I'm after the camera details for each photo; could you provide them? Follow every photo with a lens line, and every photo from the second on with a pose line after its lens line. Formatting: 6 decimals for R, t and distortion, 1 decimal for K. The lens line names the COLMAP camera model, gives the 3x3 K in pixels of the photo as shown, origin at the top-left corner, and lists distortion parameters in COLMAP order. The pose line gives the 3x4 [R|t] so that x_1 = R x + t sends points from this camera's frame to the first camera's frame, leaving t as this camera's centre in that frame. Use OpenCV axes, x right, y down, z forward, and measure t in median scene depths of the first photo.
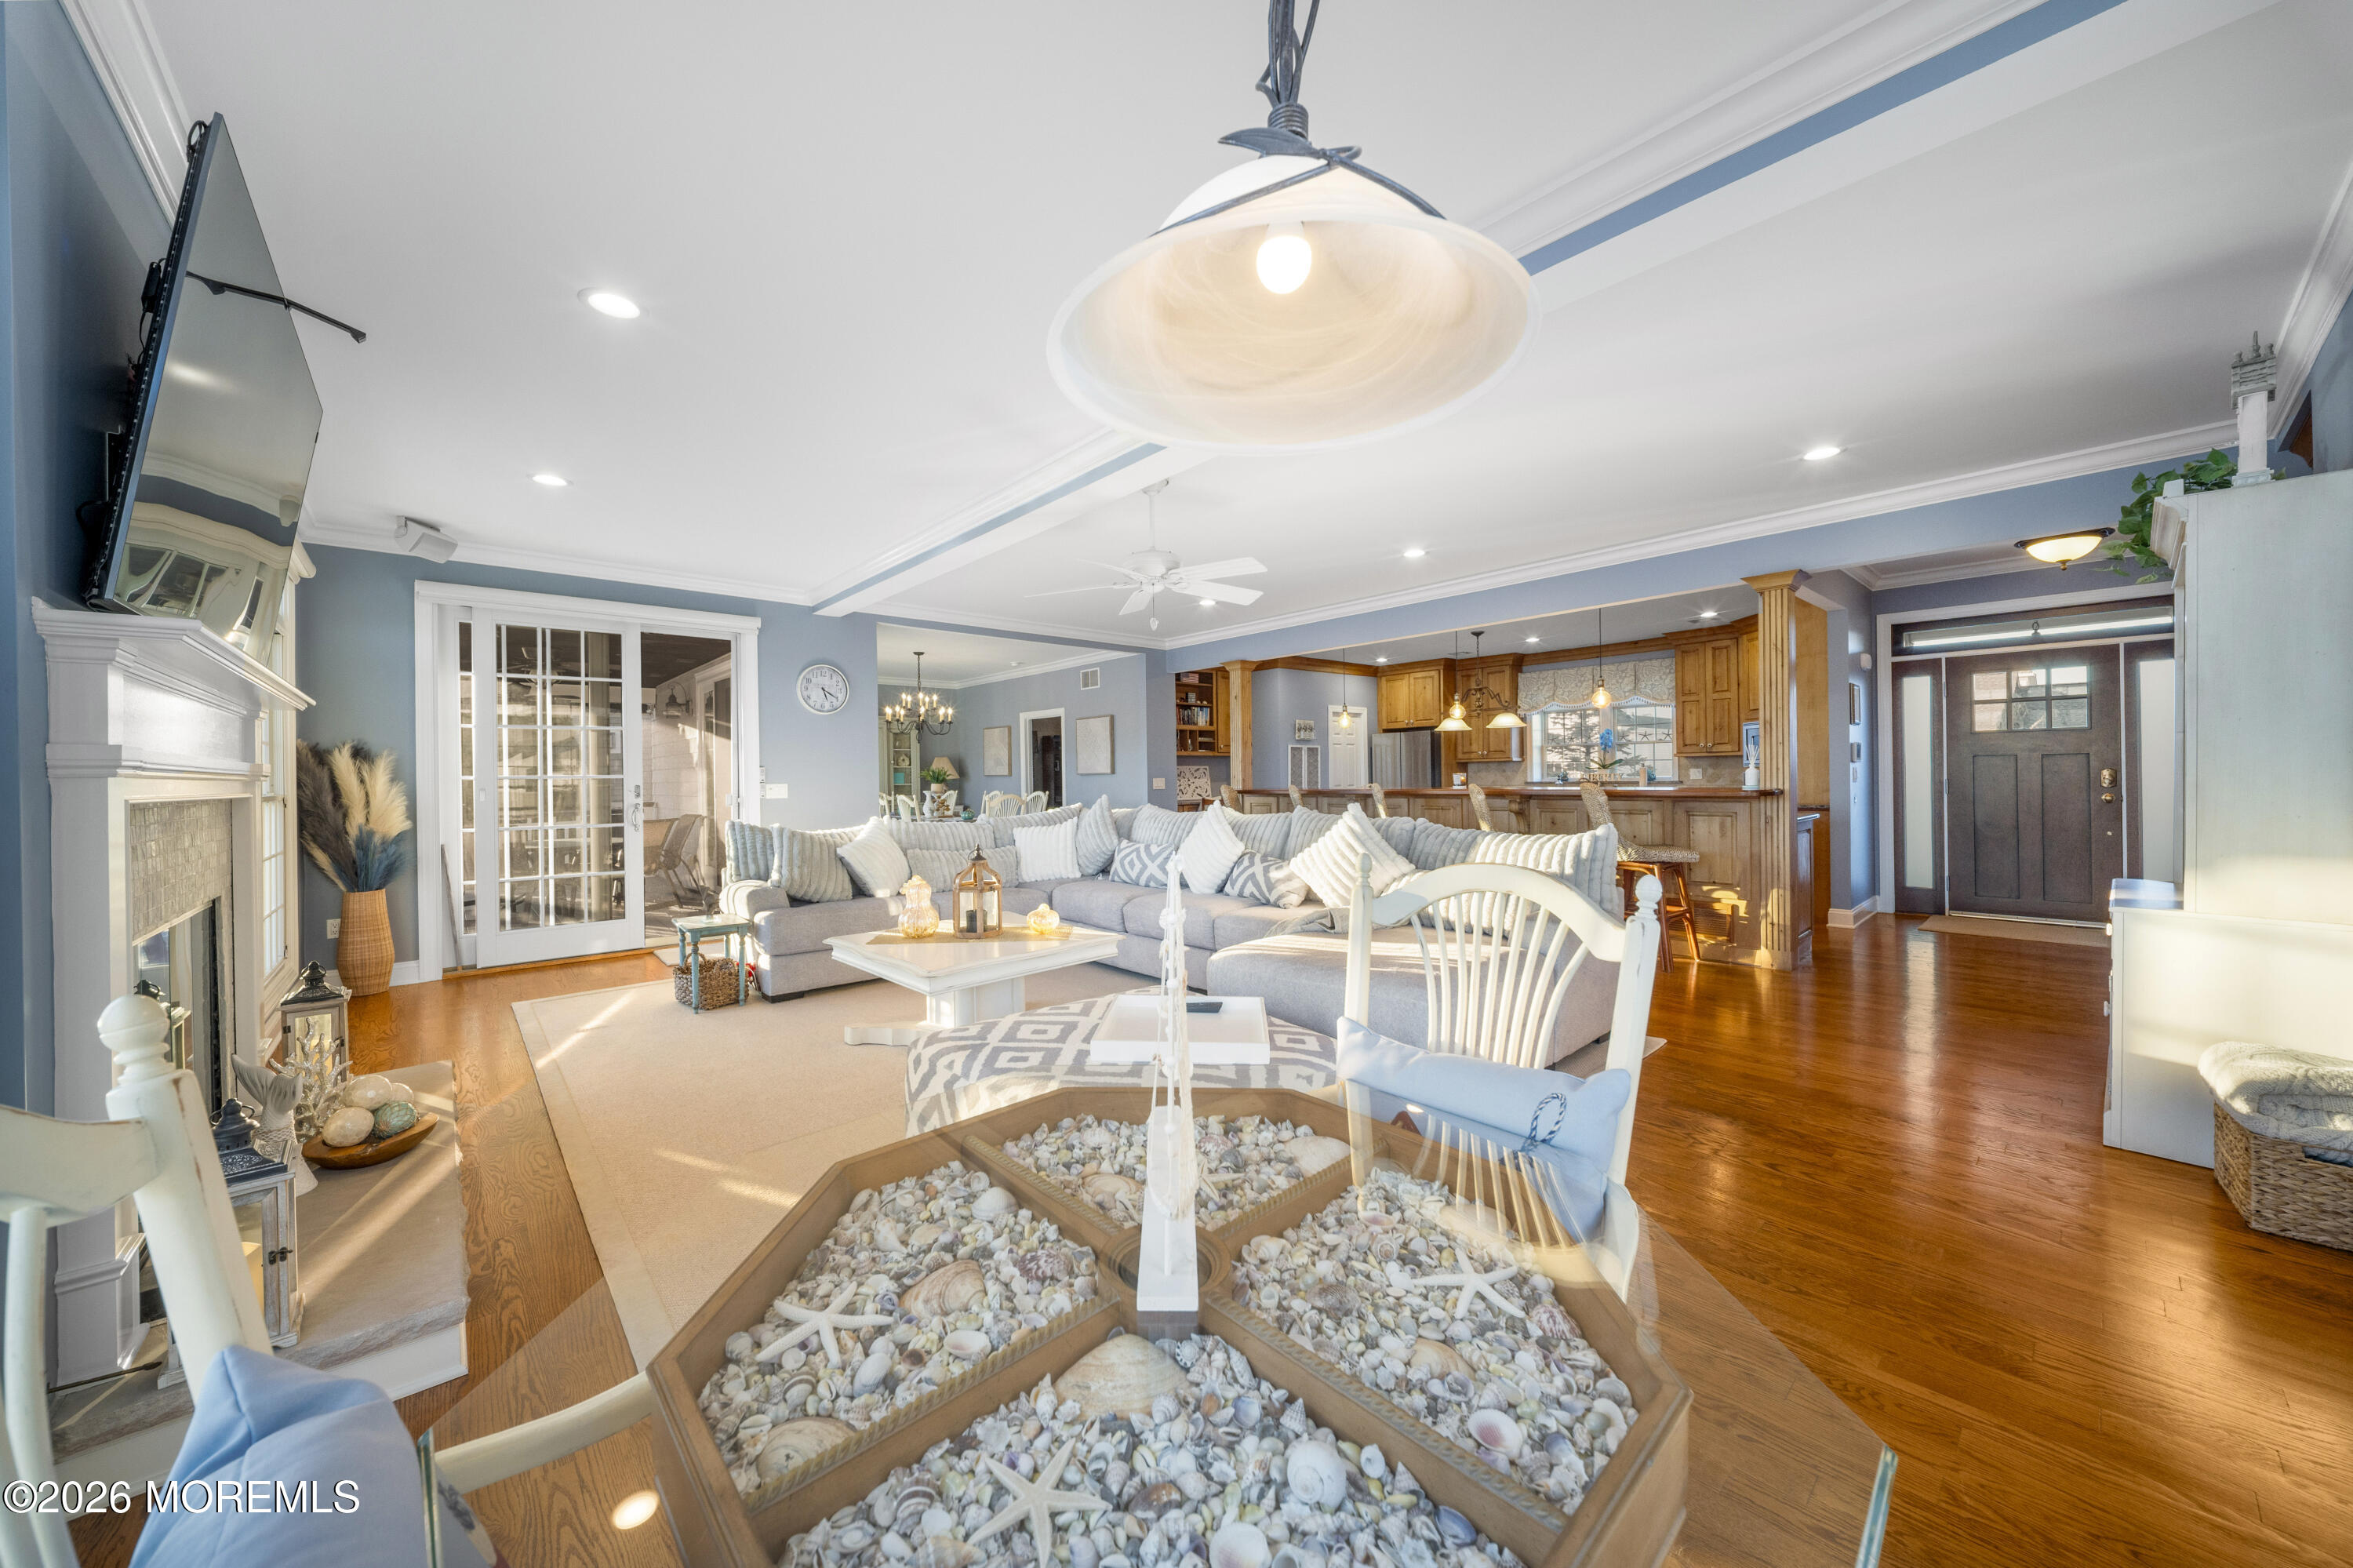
lens RADIAL K [[835.1, 0, 1161.2], [0, 835.1, 780.7], [0, 0, 1]] dist [-0.000823, -0.000147]
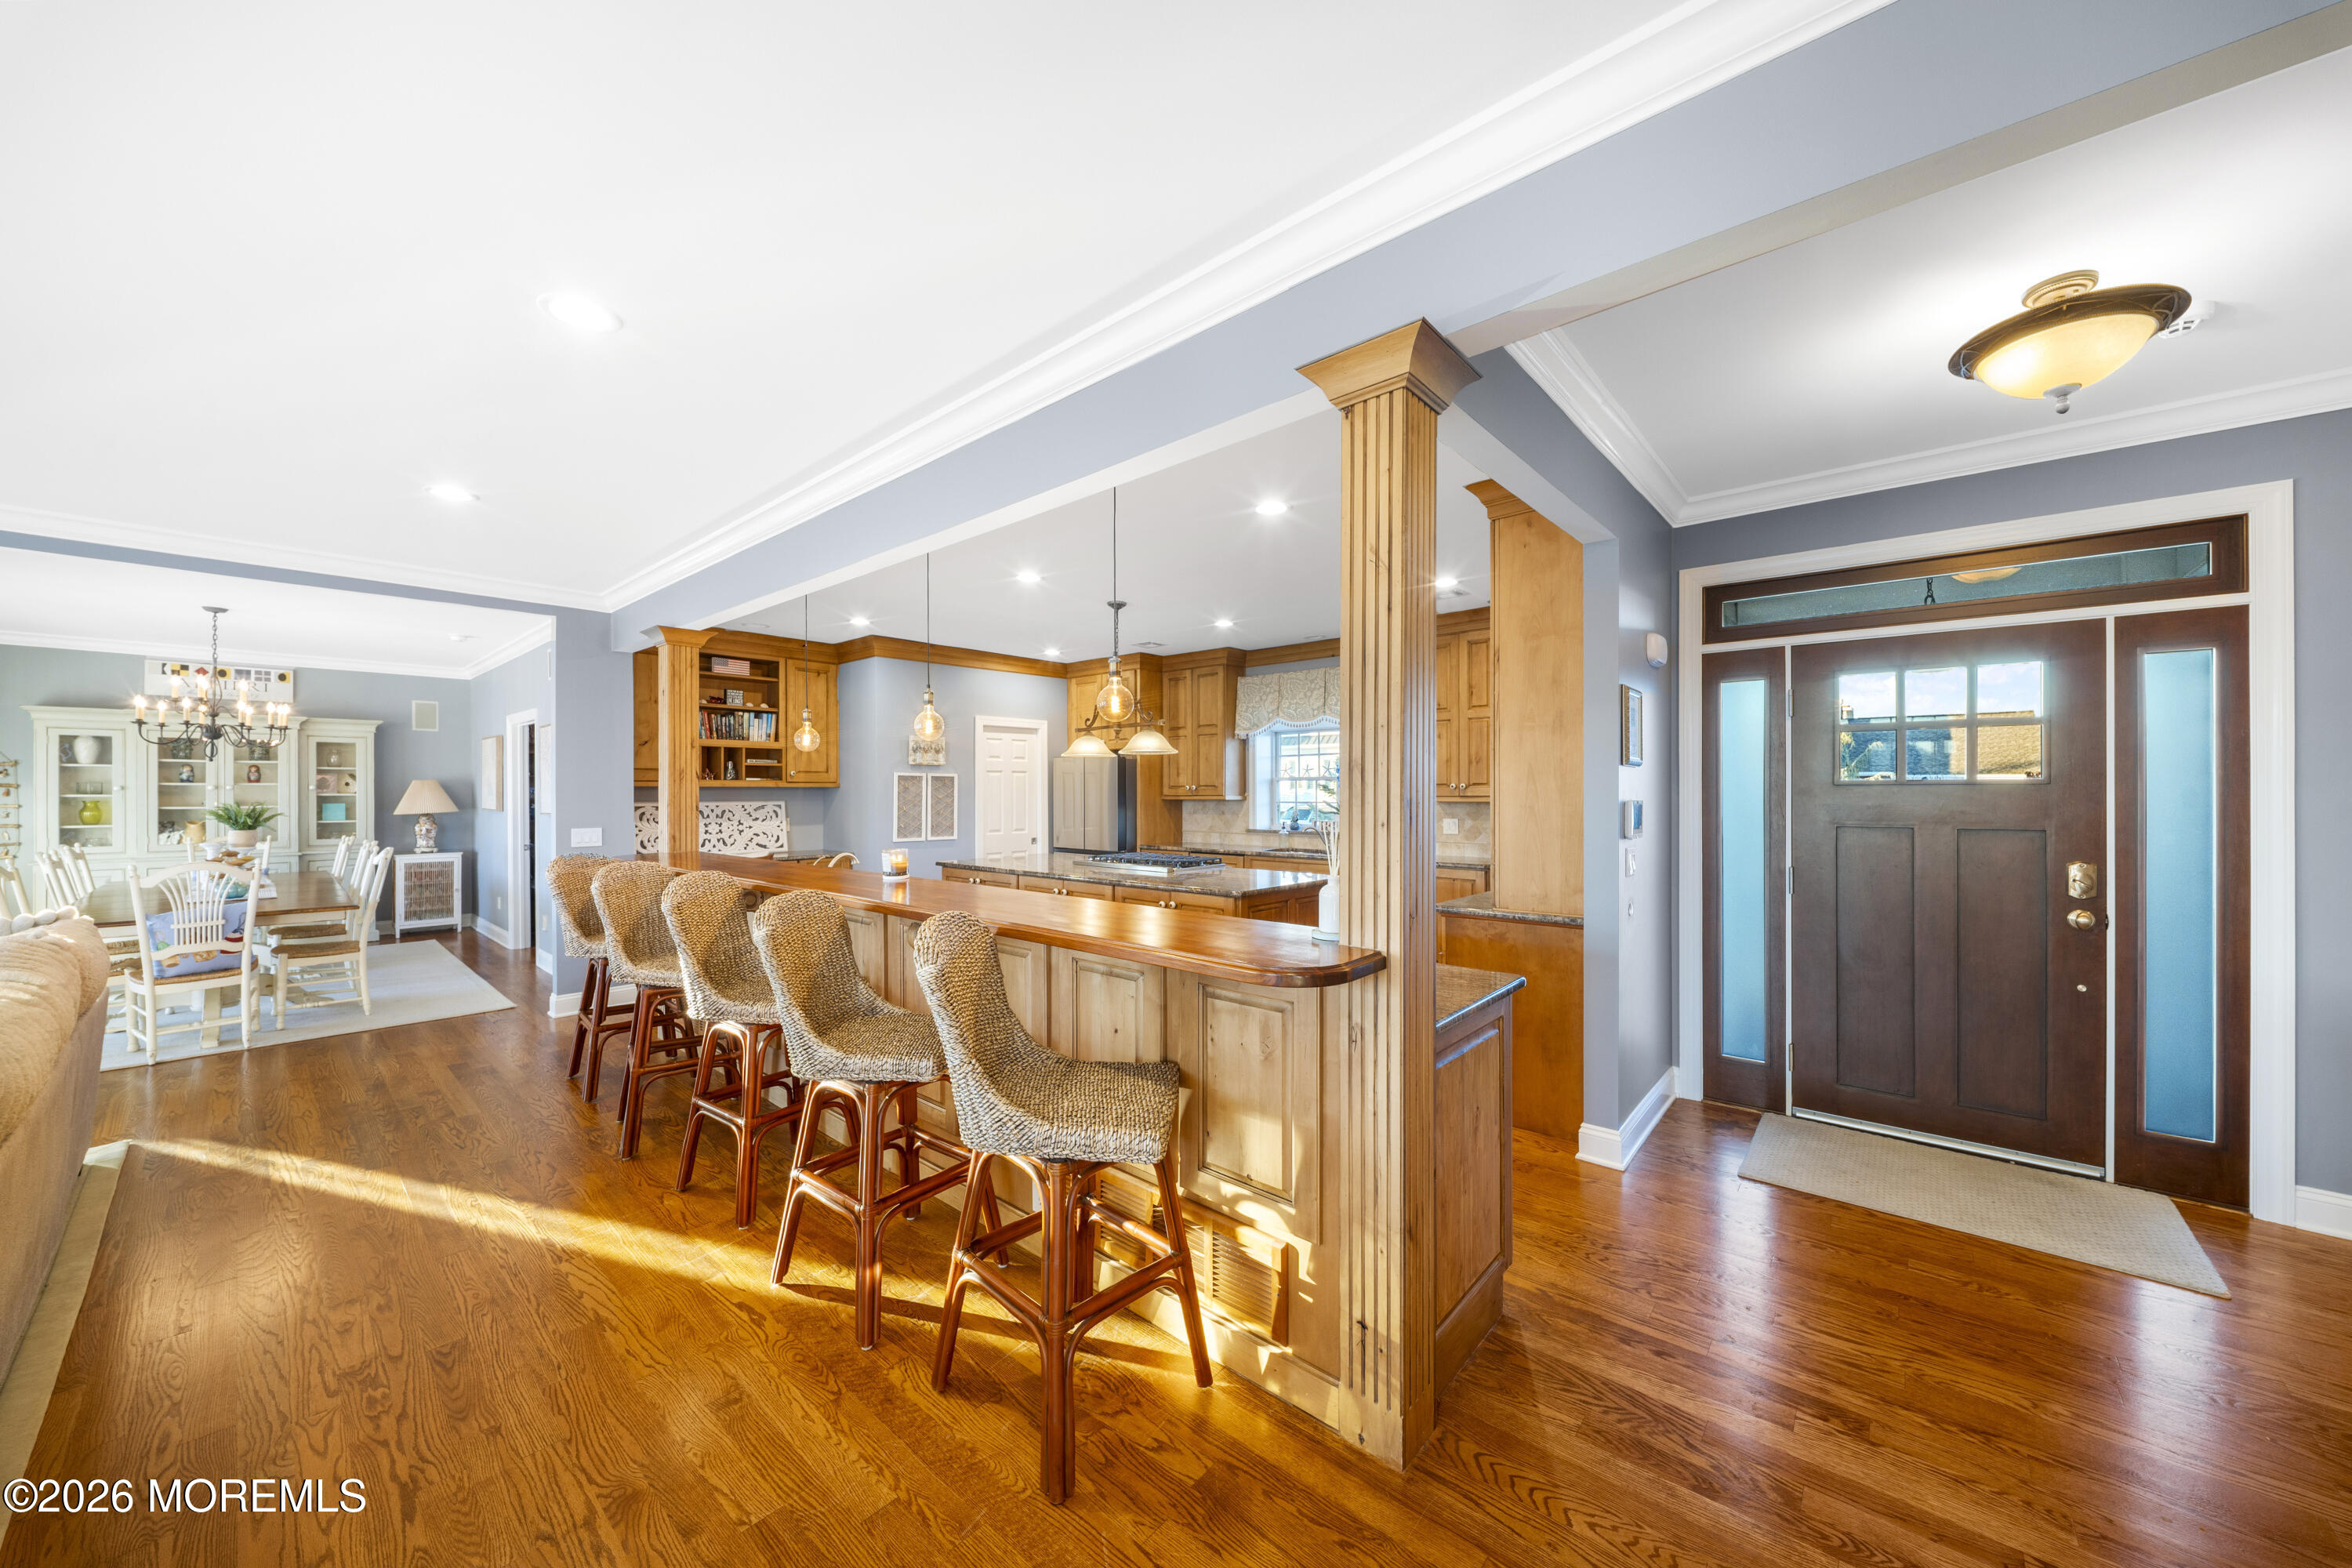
lens RADIAL K [[824.3, 0, 1158.9], [0, 824.3, 793.0], [0, 0, 1]] dist [-0.001290, -0.000147]
pose [[0.993410, 0.013217, 0.113847, 0.450772], [-0.012948, 0.999911, -0.003098, -0.041958], [-0.113878, 0.001603, 0.993493, 0.491918]]
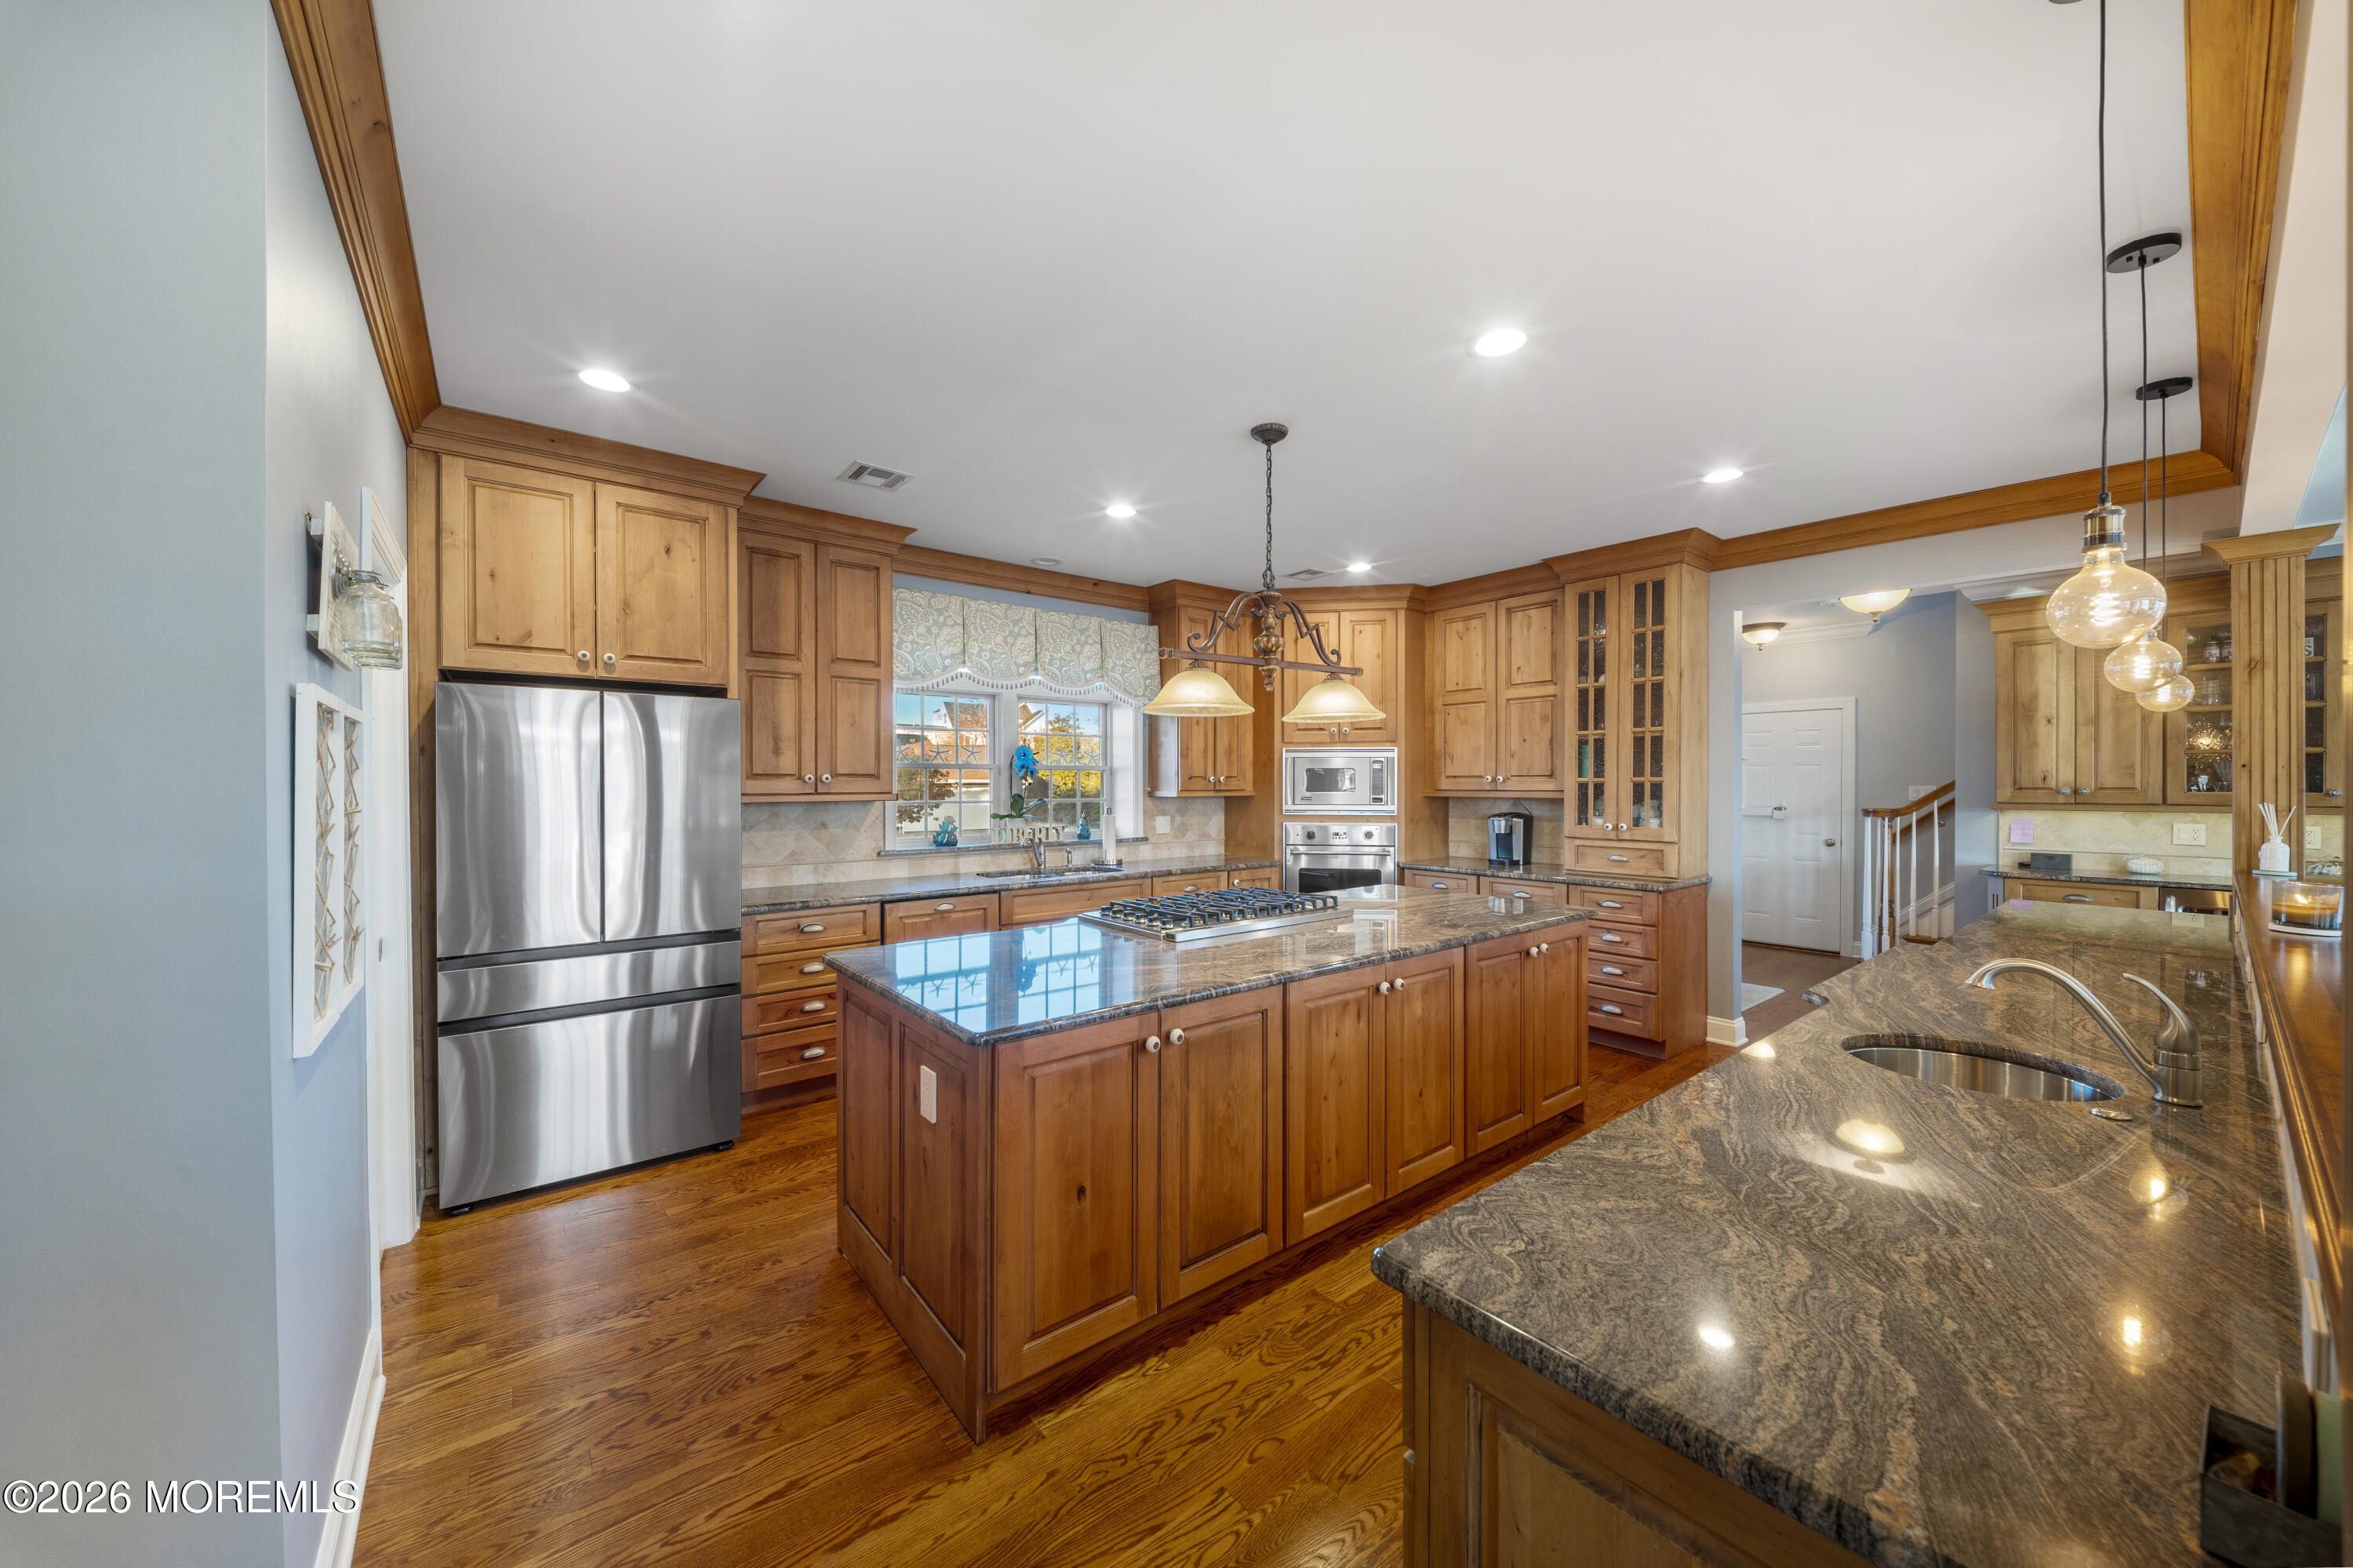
lens RADIAL K [[813.8, 0, 1152.3], [0, 813.8, 778.2], [0, 0, 1]] dist [0.000038, -0.000018]
pose [[0.063215, 0.019523, 0.997809, 0.073755], [0.003878, 0.999796, -0.019808, -0.041508], [-0.997992, 0.005122, 0.063127, 1.345763]]
